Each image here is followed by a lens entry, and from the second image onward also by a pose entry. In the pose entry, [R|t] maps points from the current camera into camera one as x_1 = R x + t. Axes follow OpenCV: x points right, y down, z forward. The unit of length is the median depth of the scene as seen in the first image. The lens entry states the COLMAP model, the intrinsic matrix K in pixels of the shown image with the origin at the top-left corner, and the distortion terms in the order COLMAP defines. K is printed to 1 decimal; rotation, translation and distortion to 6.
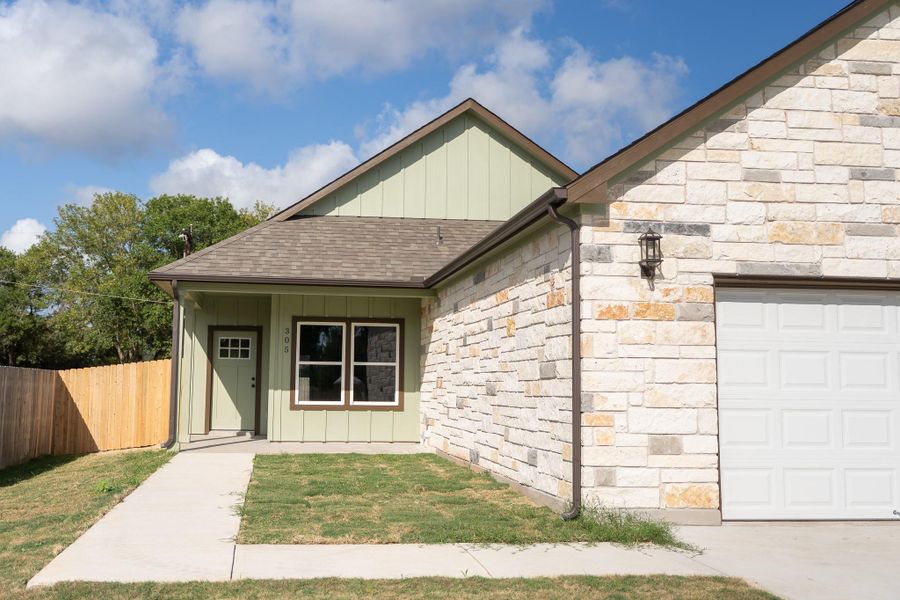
lens RADIAL K [[873.8, 0, 447.1], [0, 873.8, 300.3], [0, 0, 1]] dist [-0.035863, 0.000000]
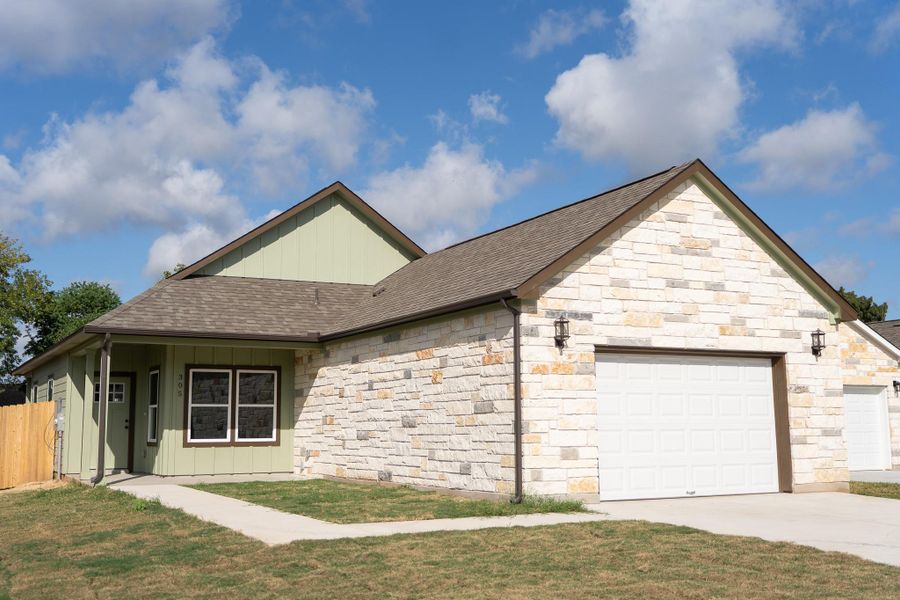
lens RADIAL K [[999.8, 0, 449.4], [0, 999.8, 298.1], [0, 0, 1]] dist [-0.035443, 0.000000]
pose [[0.920907, 0.030336, 0.388599, -0.496750], [-0.016624, 0.999116, -0.038600, -0.031153], [-0.389427, 0.029088, 0.920598, -0.439811]]
